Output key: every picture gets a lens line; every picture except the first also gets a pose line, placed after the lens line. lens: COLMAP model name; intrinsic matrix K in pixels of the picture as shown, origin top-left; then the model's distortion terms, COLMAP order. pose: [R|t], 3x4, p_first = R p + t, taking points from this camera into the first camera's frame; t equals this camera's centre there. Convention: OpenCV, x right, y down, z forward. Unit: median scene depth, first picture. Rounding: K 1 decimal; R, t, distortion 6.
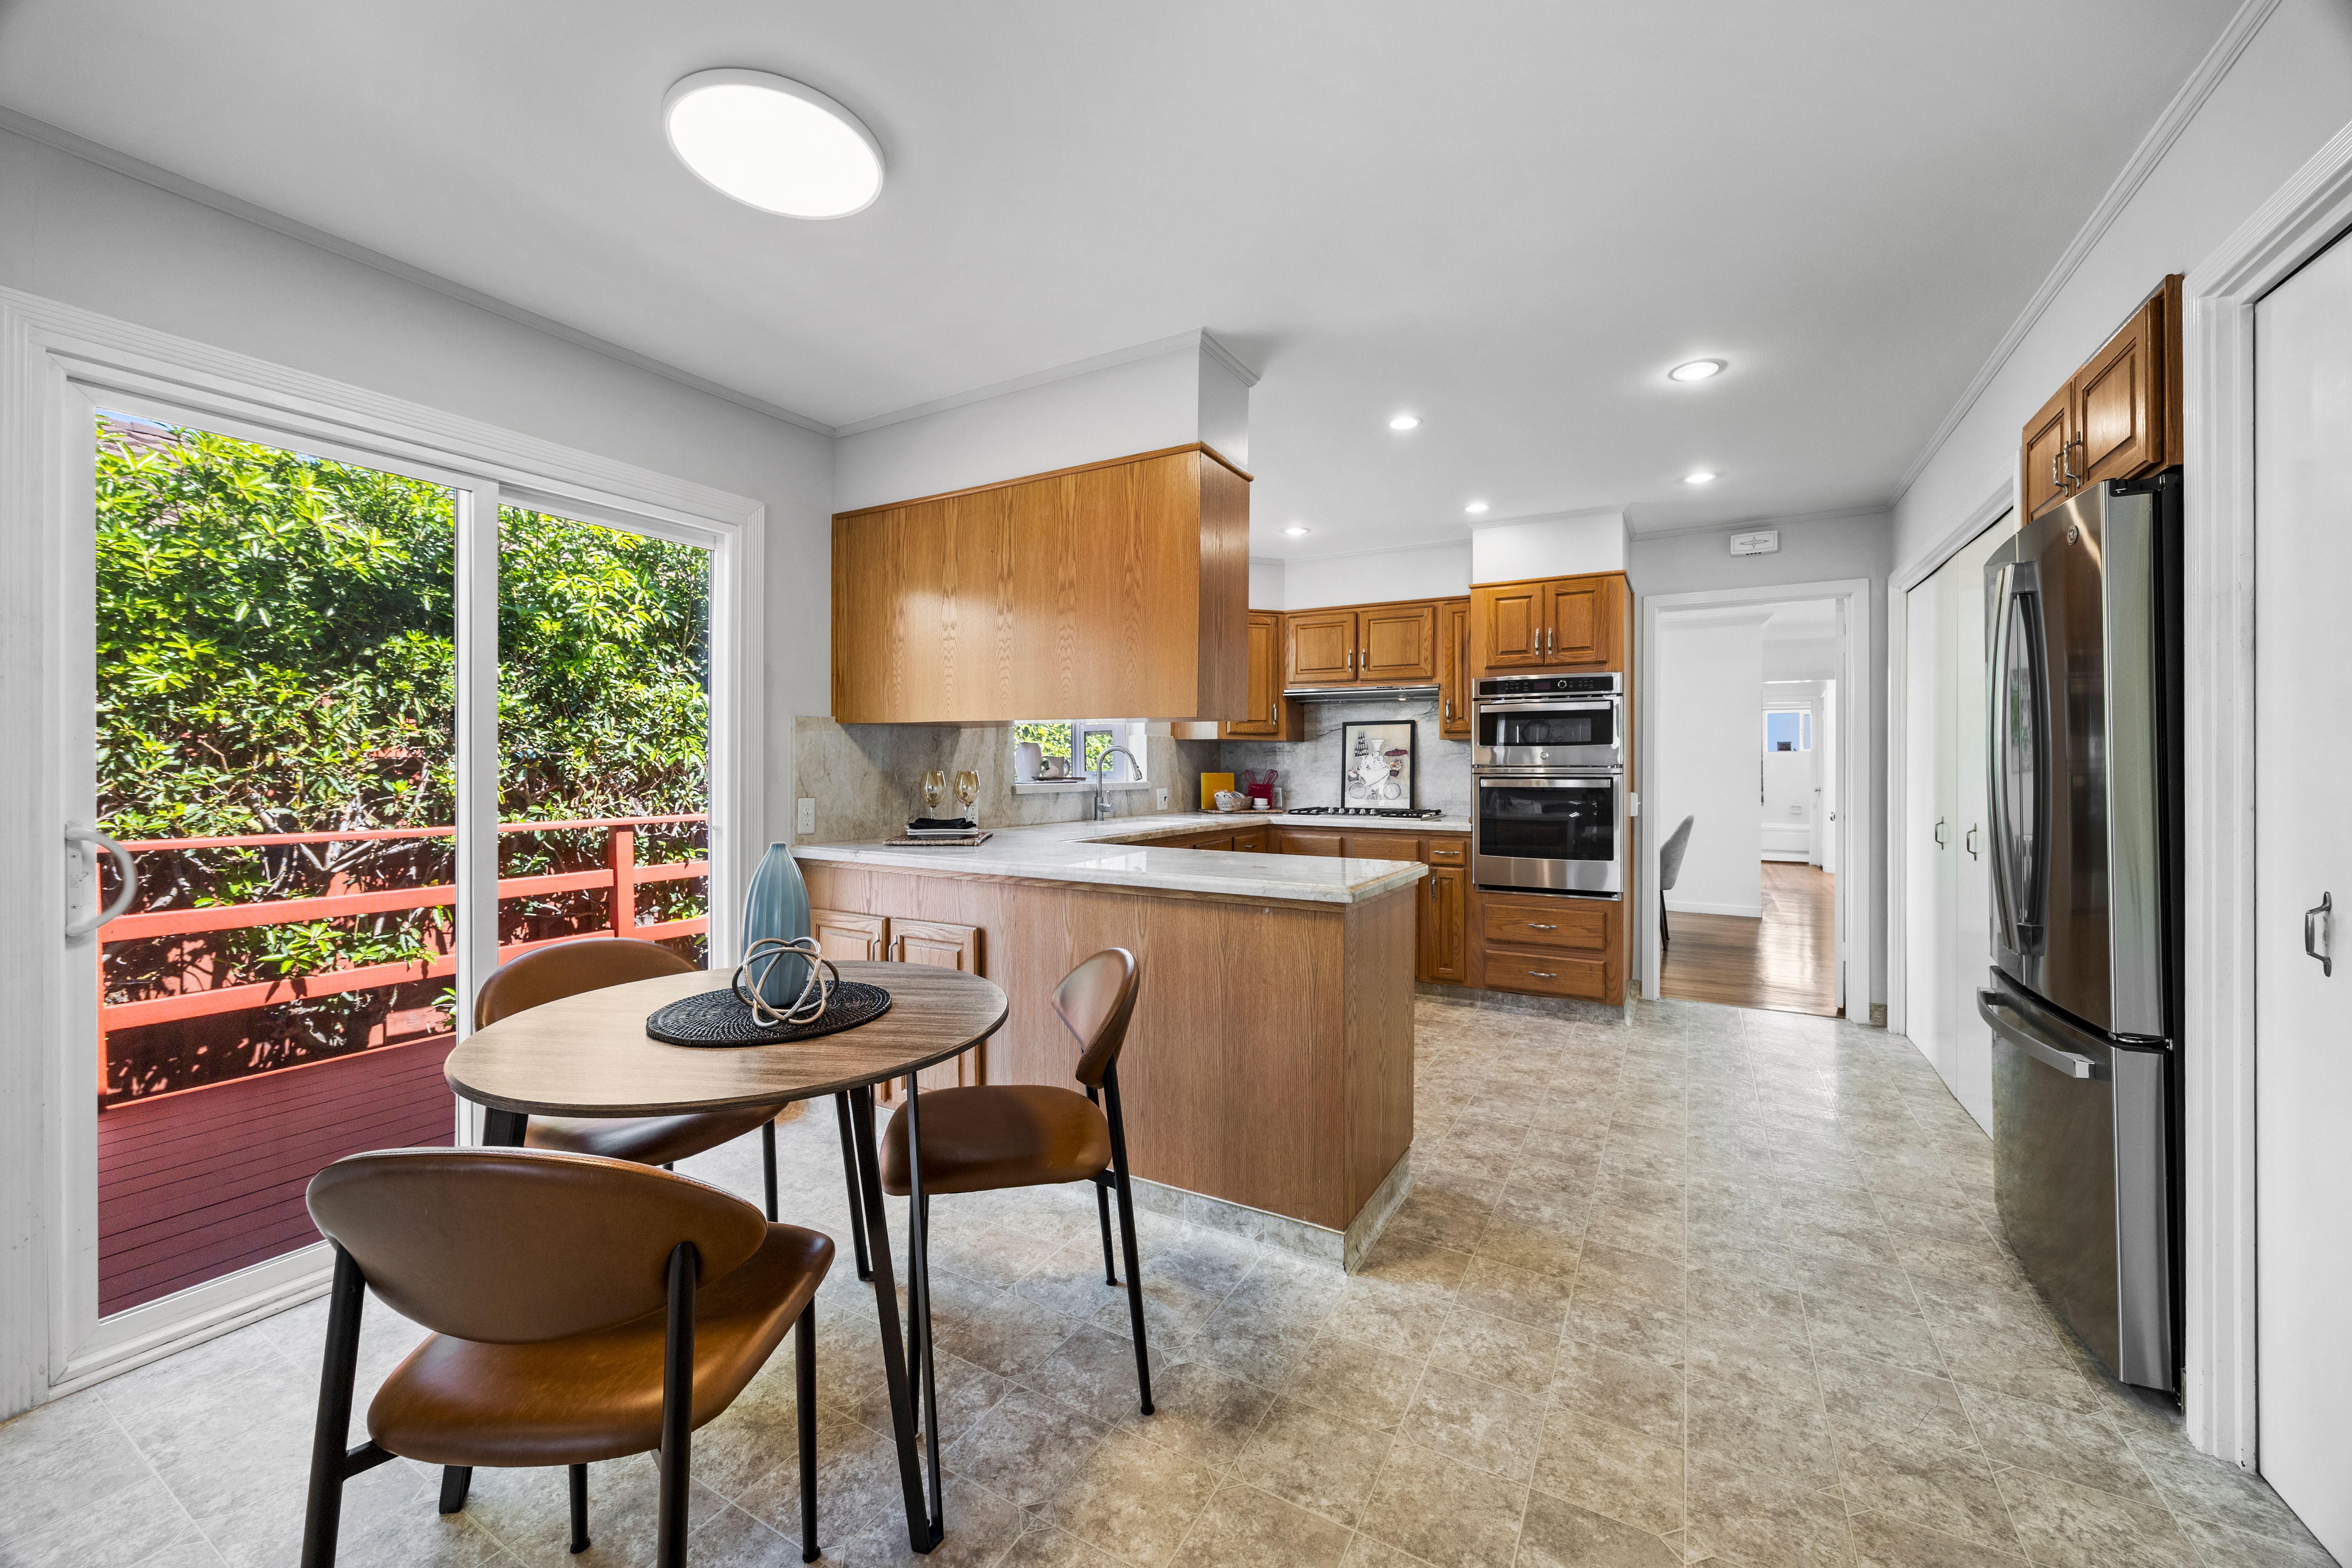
lens RADIAL K [[899.6, 0, 1177.3], [0, 899.6, 772.4], [0, 0, 1]] dist [-0.002875, -0.000356]
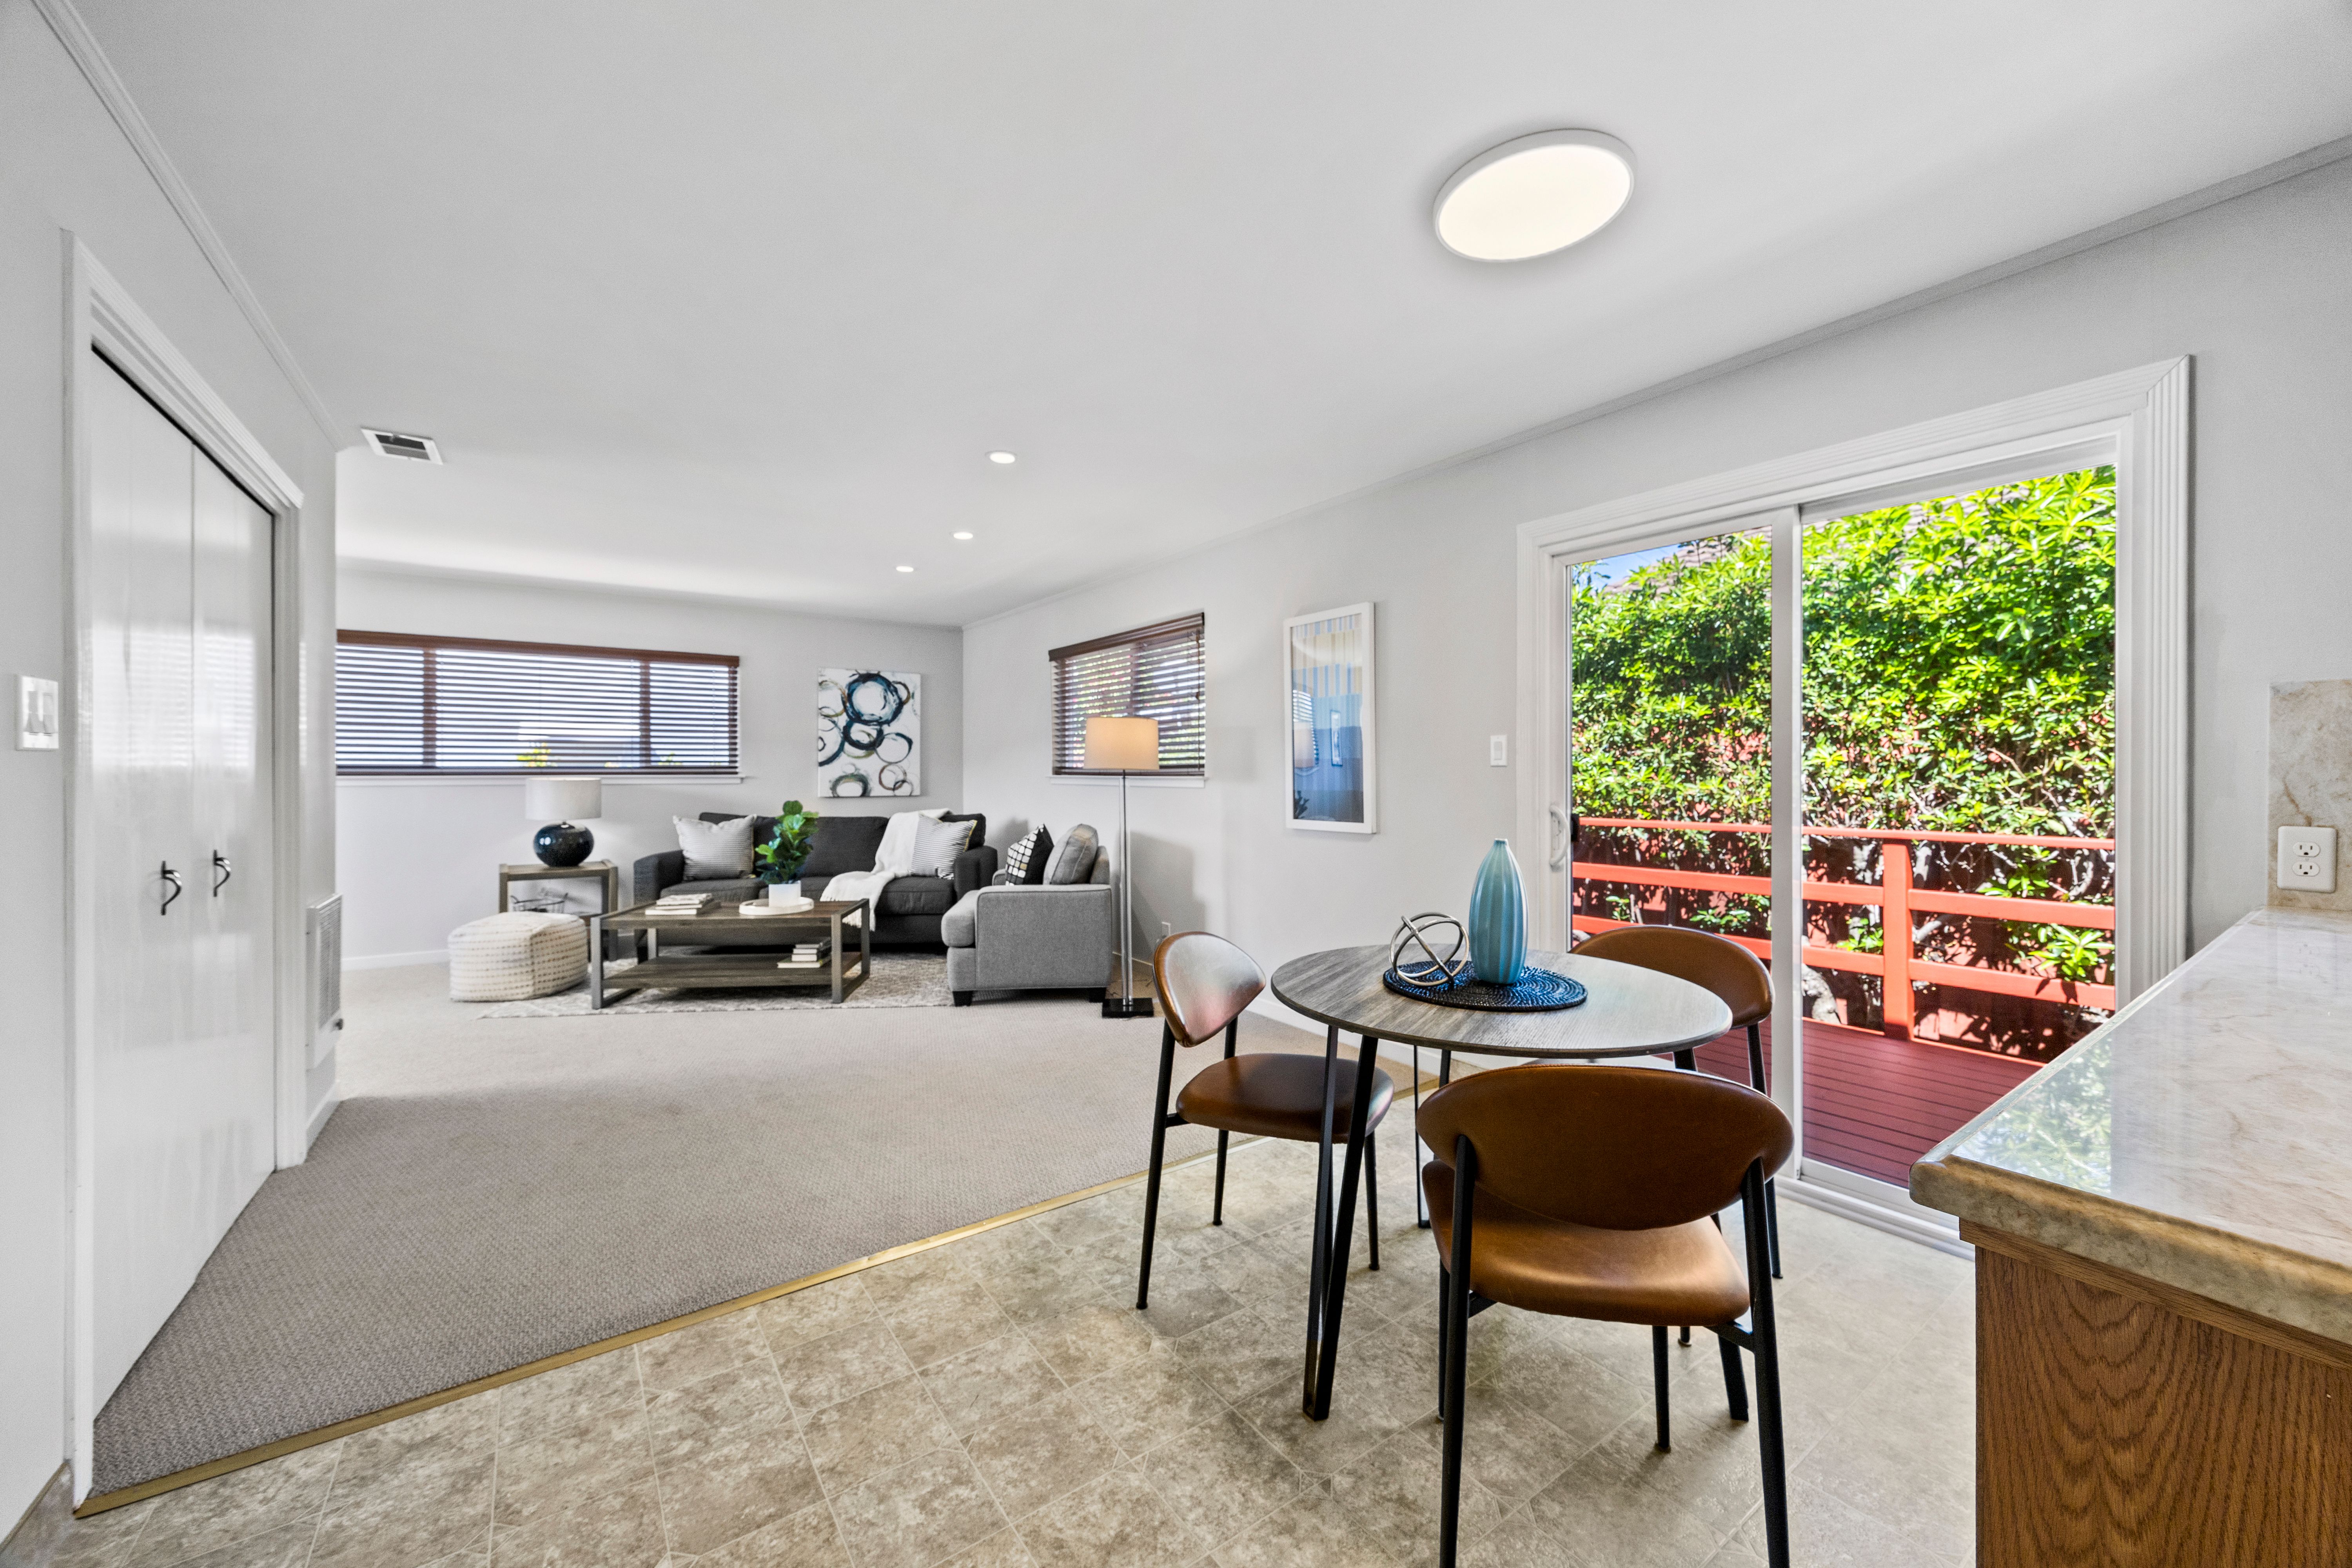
lens RADIAL K [[899.6, 0, 1183.9], [0, 899.6, 770.3], [0, 0, 1]] dist [-0.002875, -0.000356]
pose [[-0.424950, 0.000397, -0.905217, 0.291369], [-0.005051, 0.999983, 0.002810, -0.004276], [0.905203, 0.005767, -0.424941, 0.439239]]
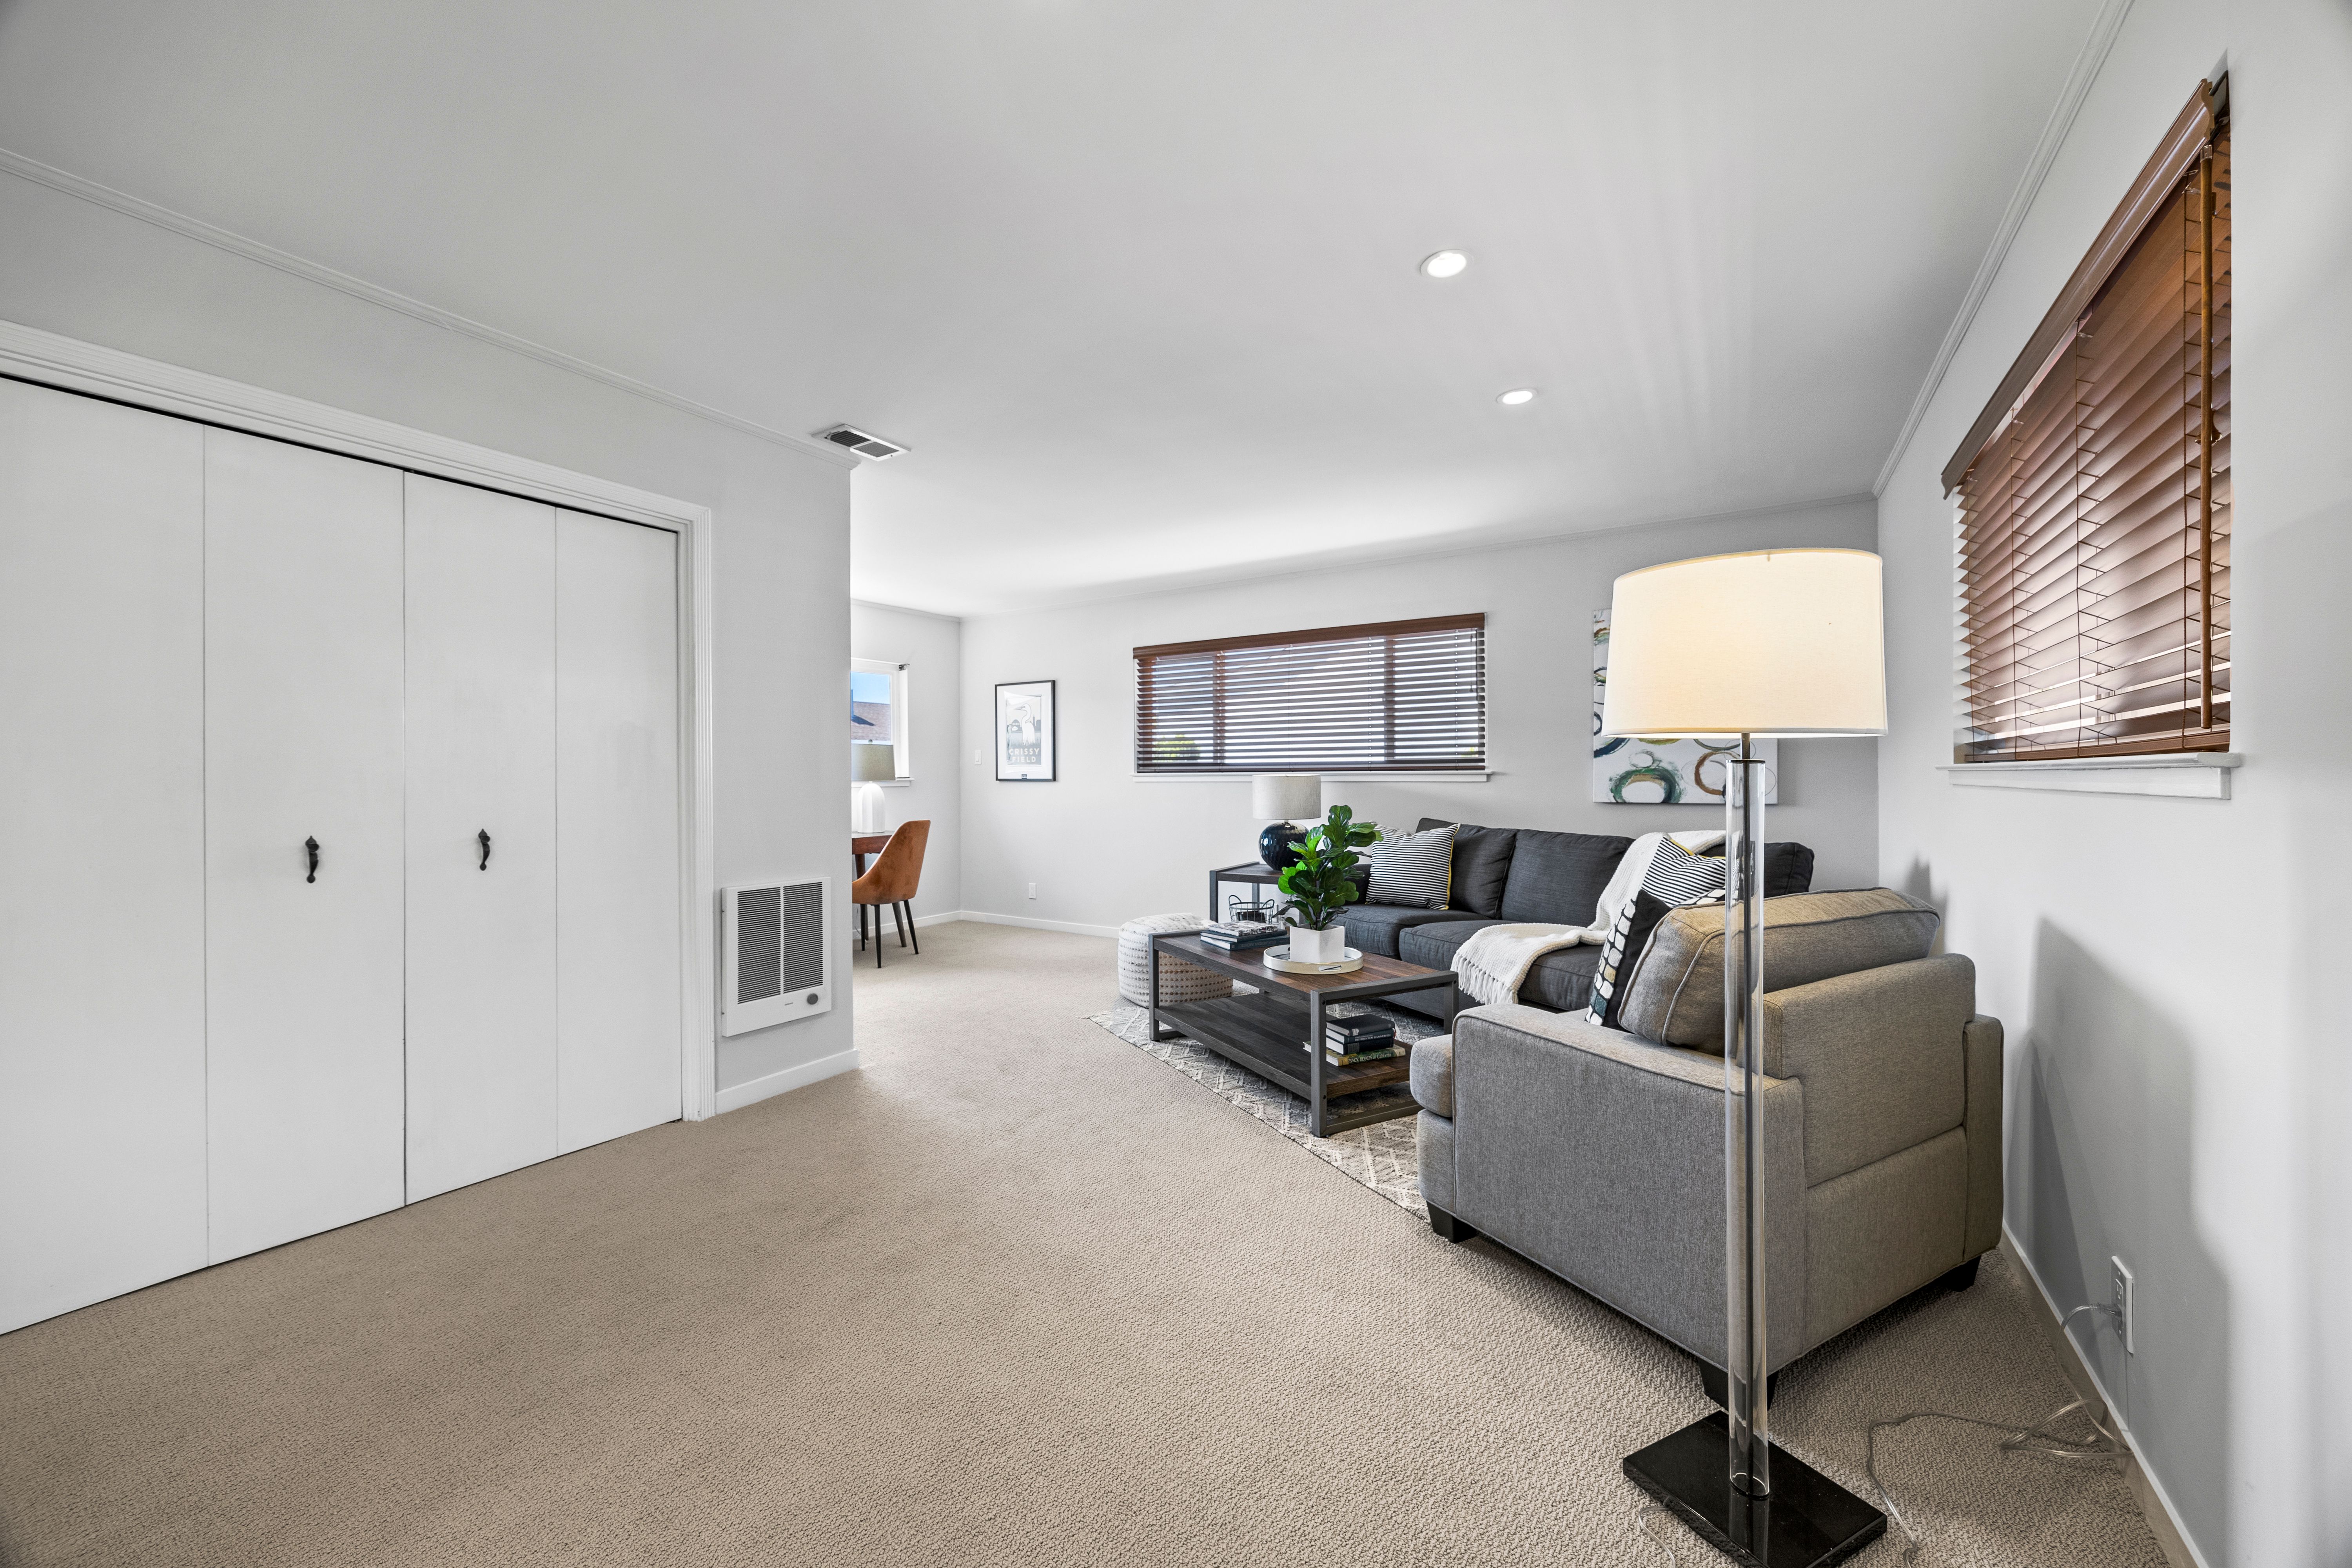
lens RADIAL K [[899.6, 0, 1176.2], [0, 899.6, 779.2], [0, 0, 1]] dist [-0.002875, -0.000356]
pose [[-0.999049, 0.005419, 0.043273, -0.422779], [0.005865, 0.999931, 0.010170, 0.009107], [-0.043215, 0.010414, -0.999012, 0.275790]]
